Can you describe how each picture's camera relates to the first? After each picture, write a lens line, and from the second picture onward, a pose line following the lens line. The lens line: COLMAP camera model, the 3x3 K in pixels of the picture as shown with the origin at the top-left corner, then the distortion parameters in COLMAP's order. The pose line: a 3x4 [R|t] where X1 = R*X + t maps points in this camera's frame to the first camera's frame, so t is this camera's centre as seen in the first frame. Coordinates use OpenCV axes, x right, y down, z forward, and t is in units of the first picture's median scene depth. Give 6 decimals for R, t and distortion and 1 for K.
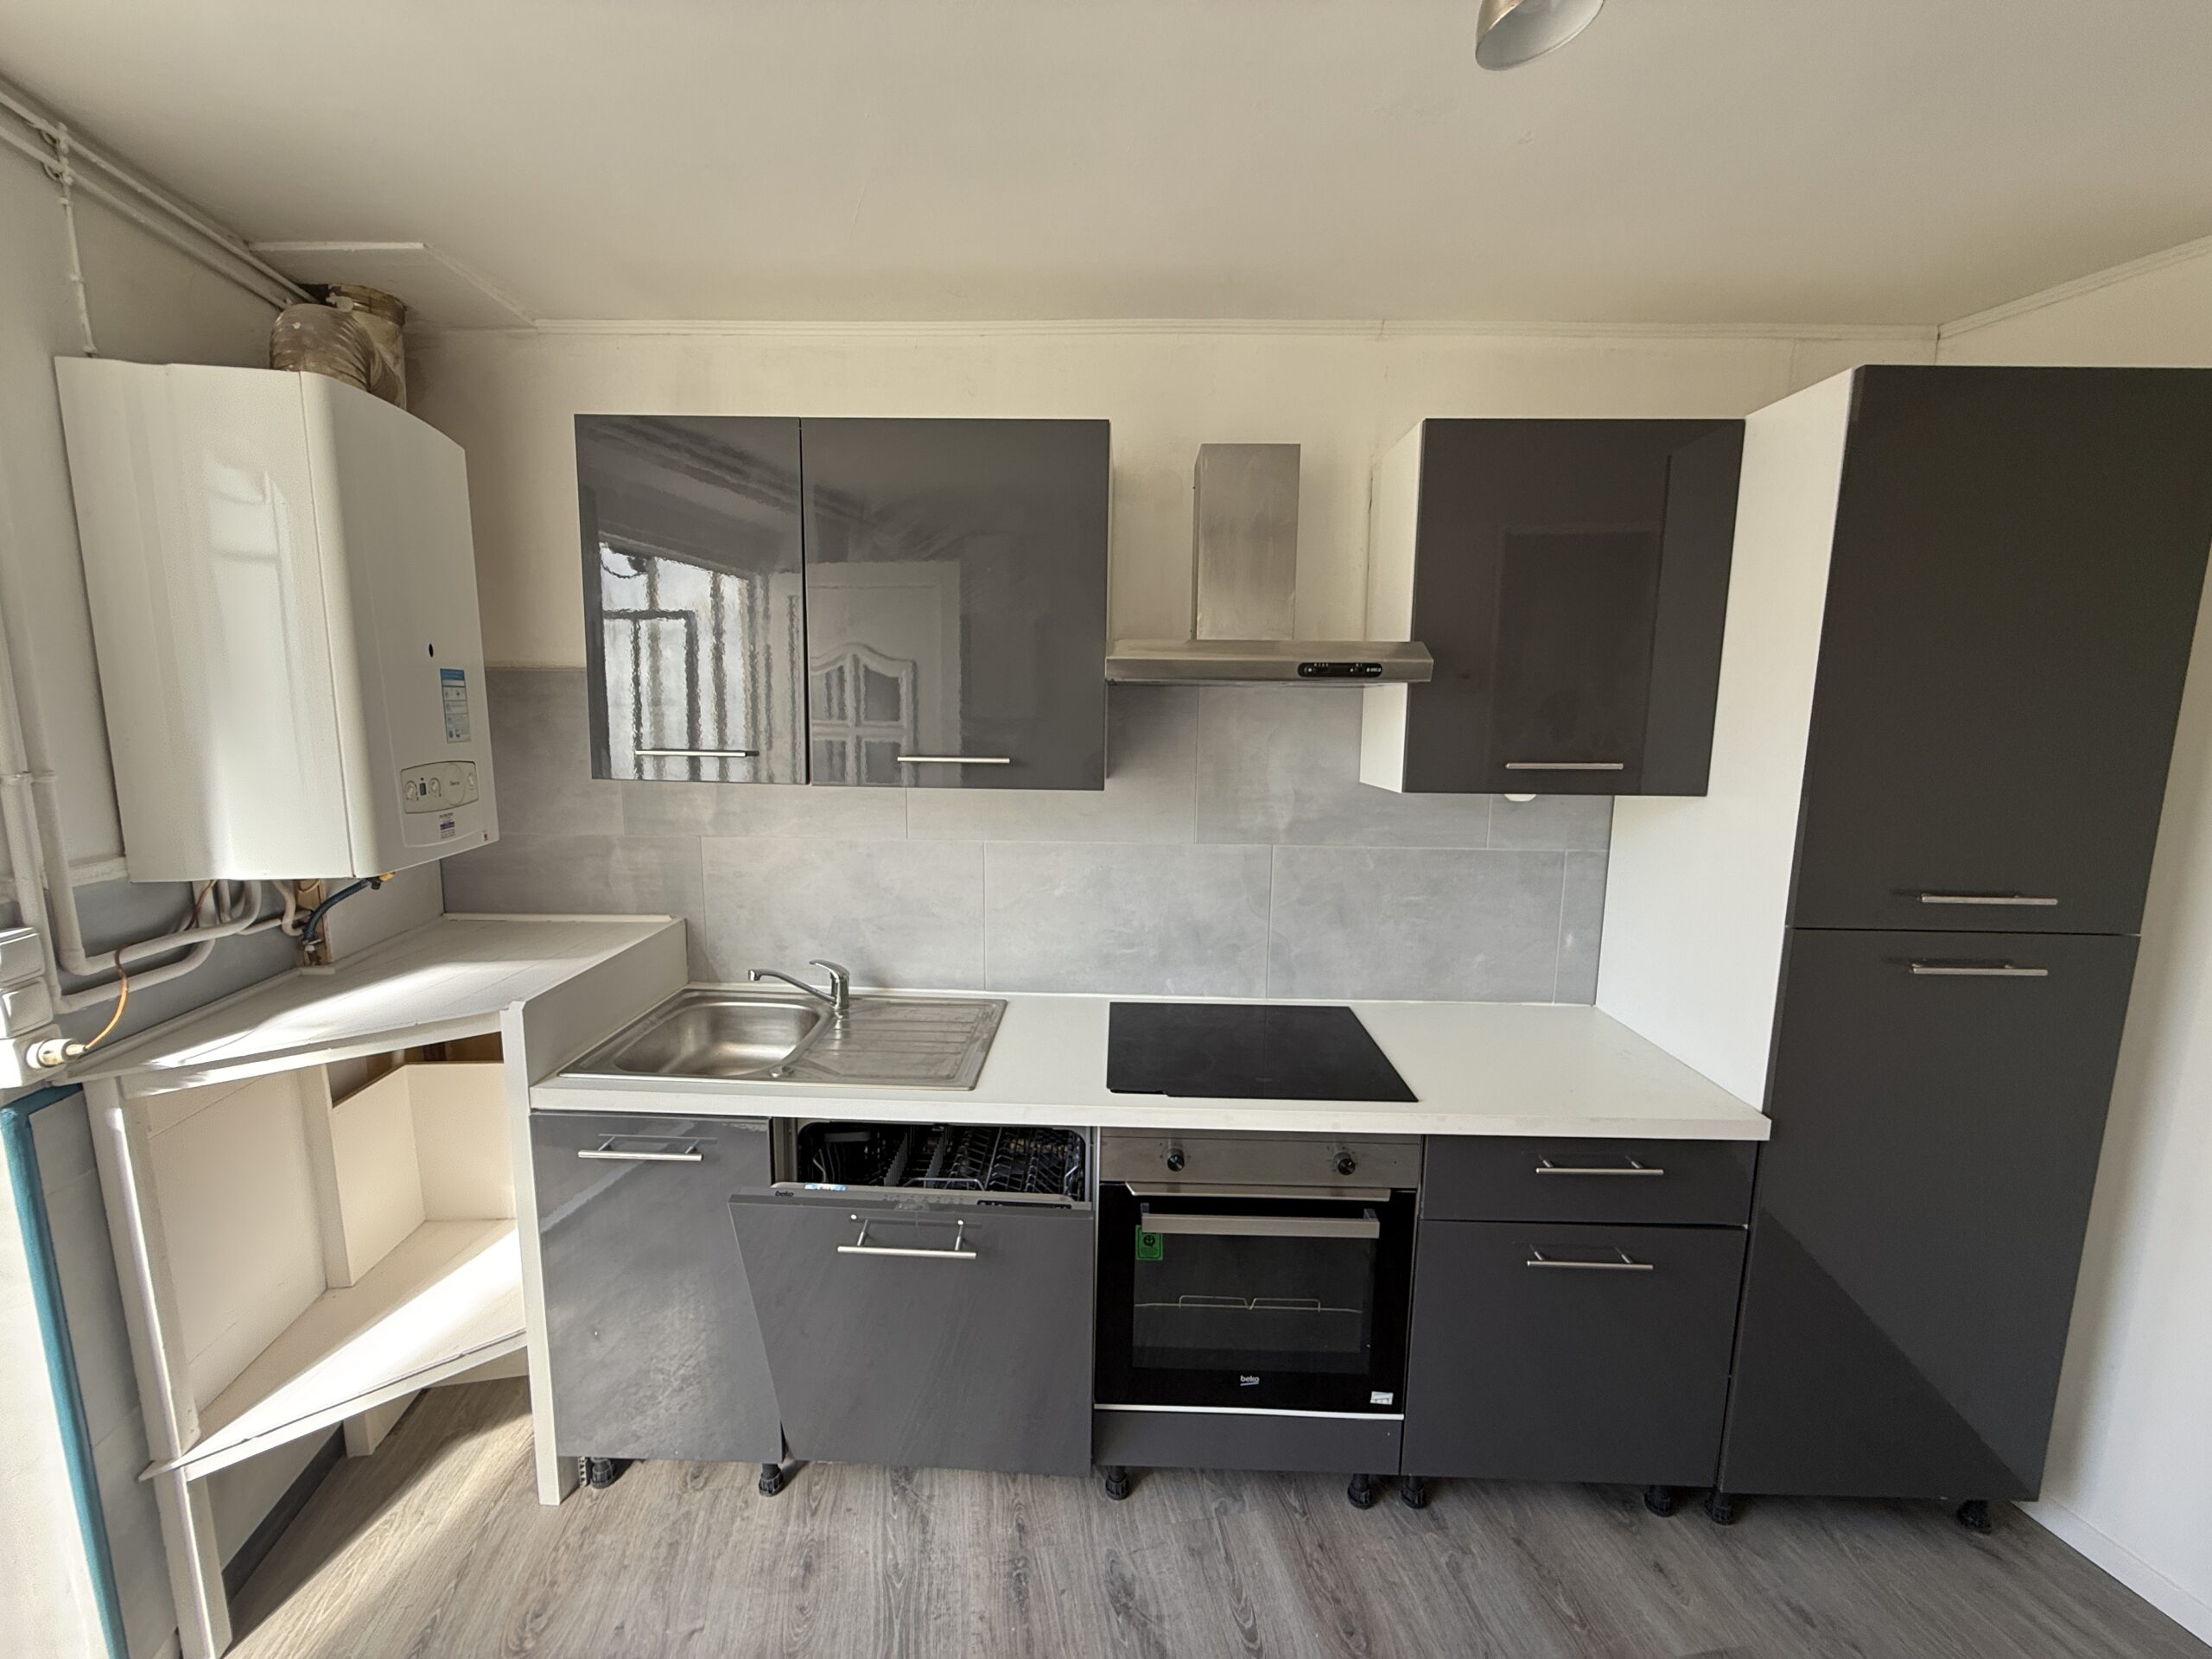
lens RADIAL K [[882.2, 0, 1099.9], [0, 882.2, 831.2], [0, 0, 1]] dist [-0.001478, -0.000018]
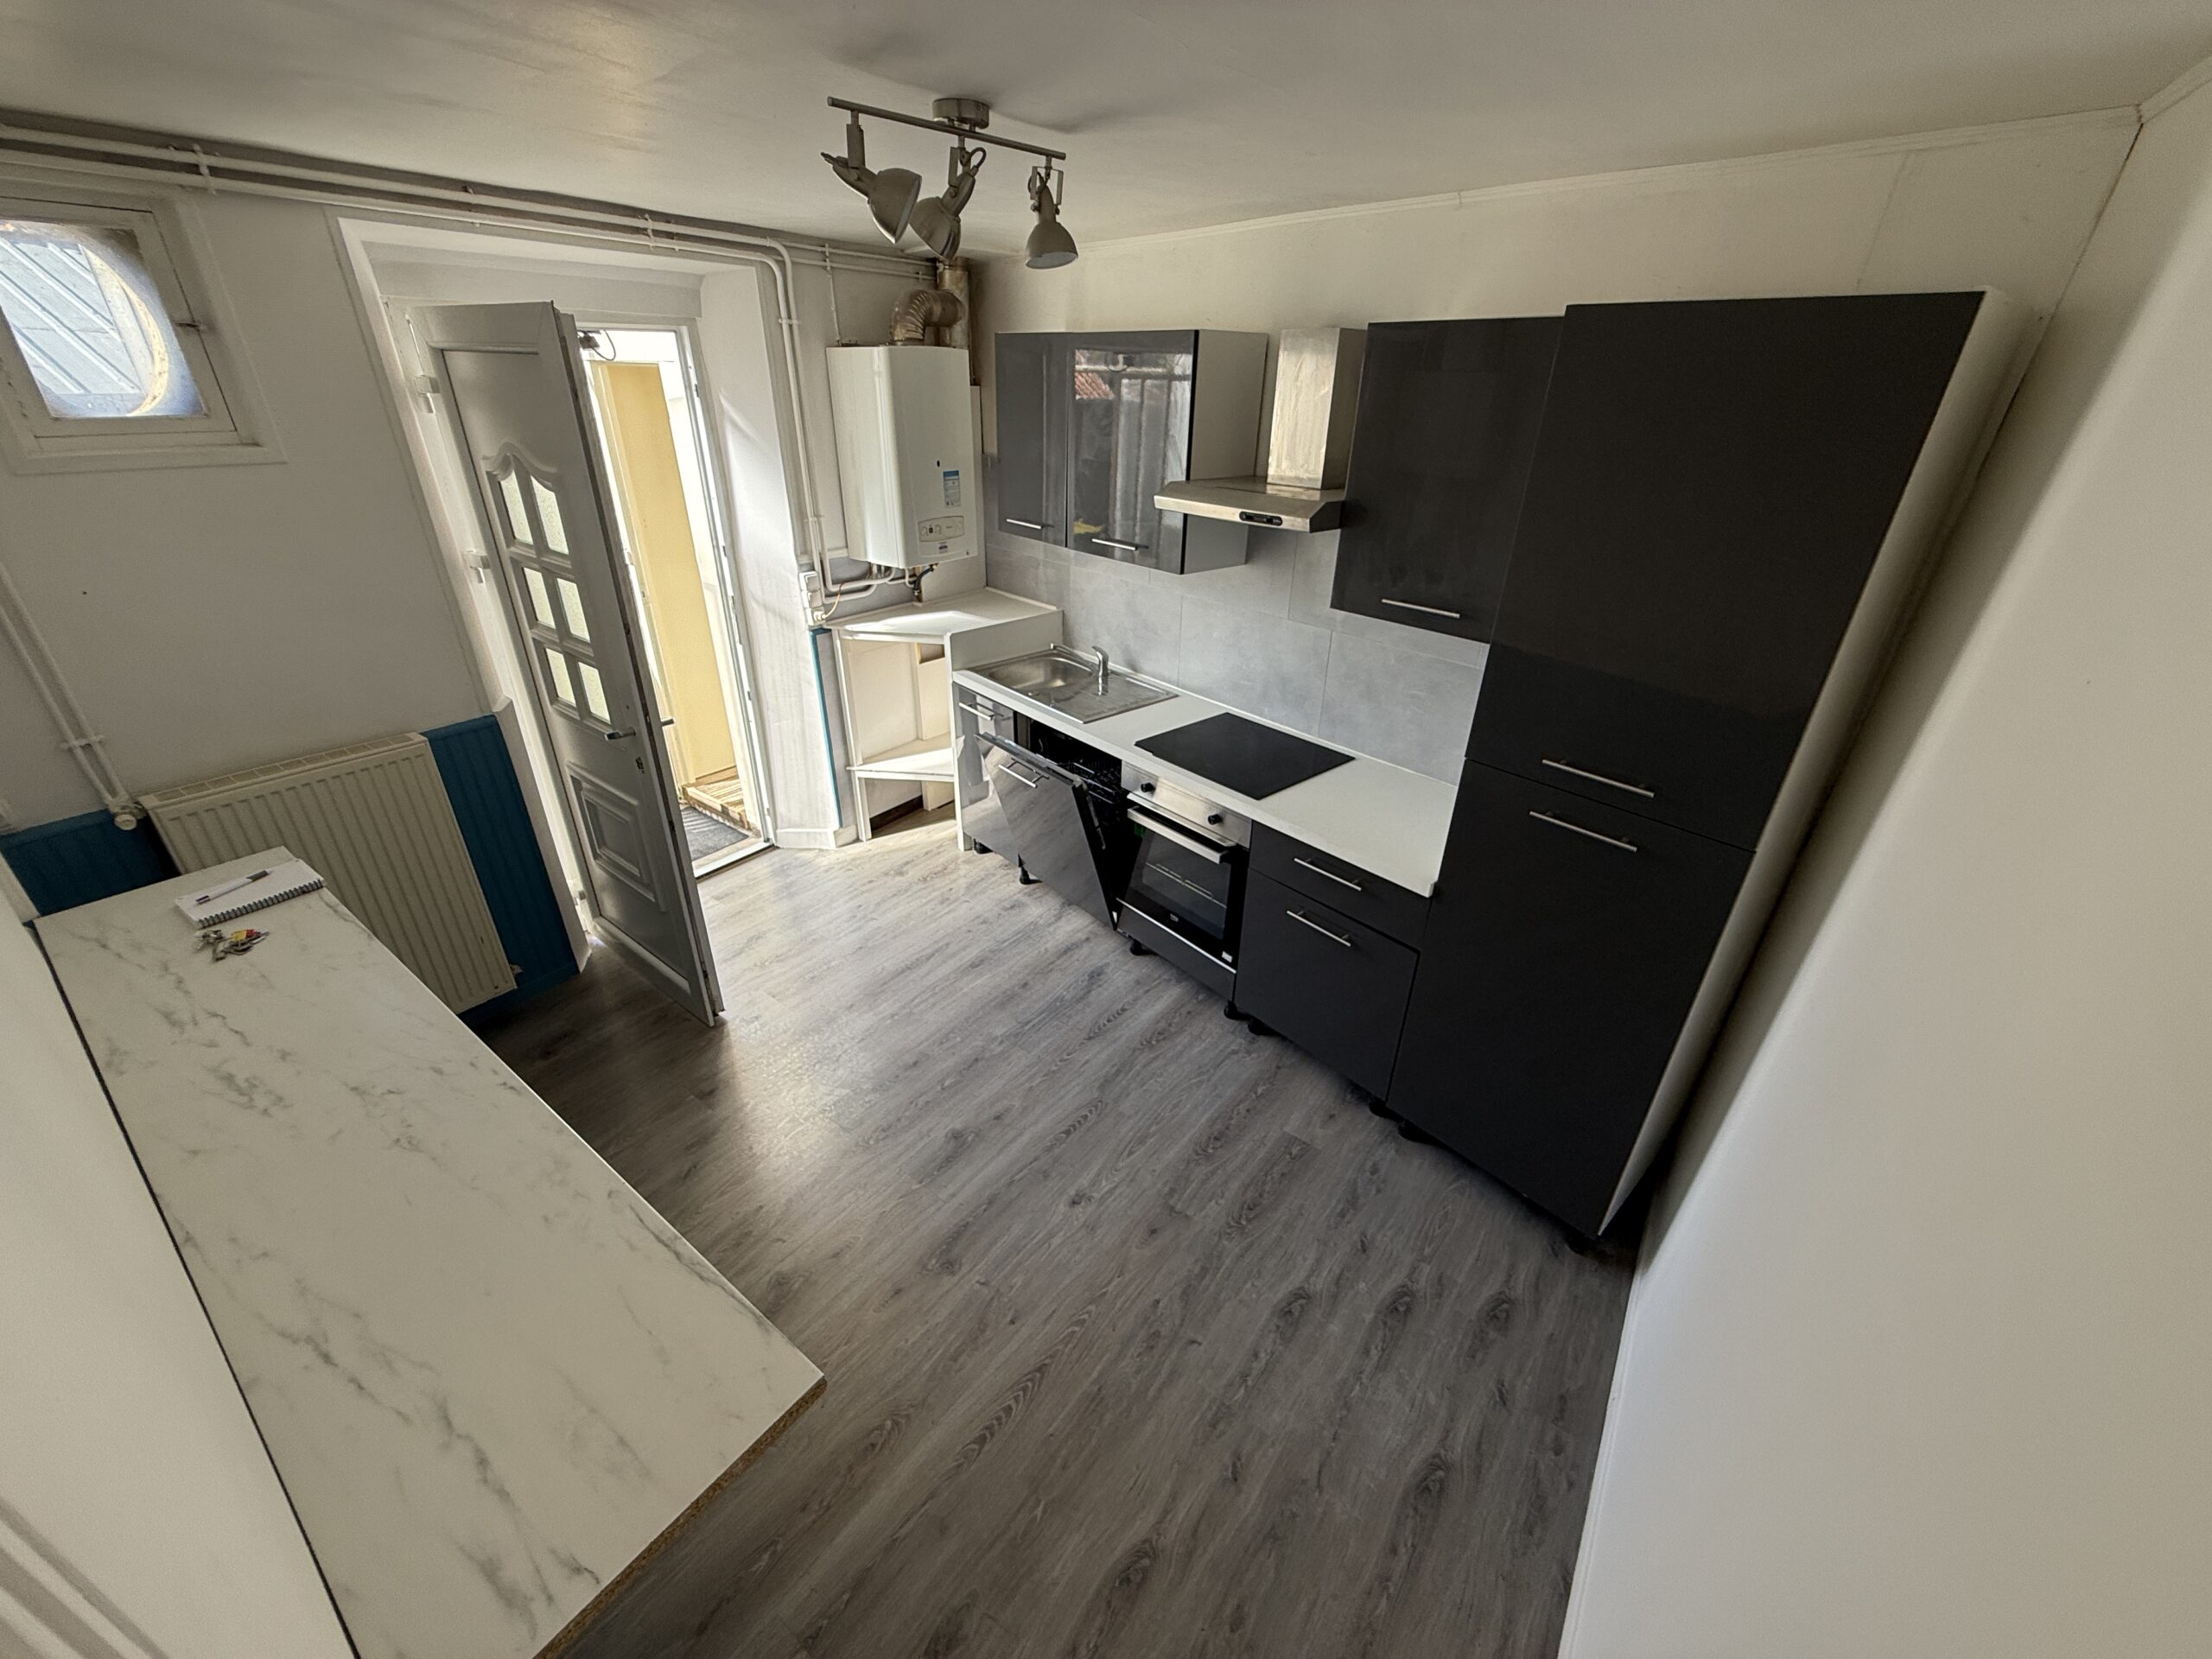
lens RADIAL K [[882.2, 0, 1099.9], [0, 882.2, 831.2], [0, 0, 1]] dist [-0.001478, -0.000018]
pose [[0.673729, 0.340383, -0.655919, 1.267870], [-0.111918, 0.924362, 0.364732, -0.207122], [0.730455, -0.172322, 0.660864, -0.313244]]
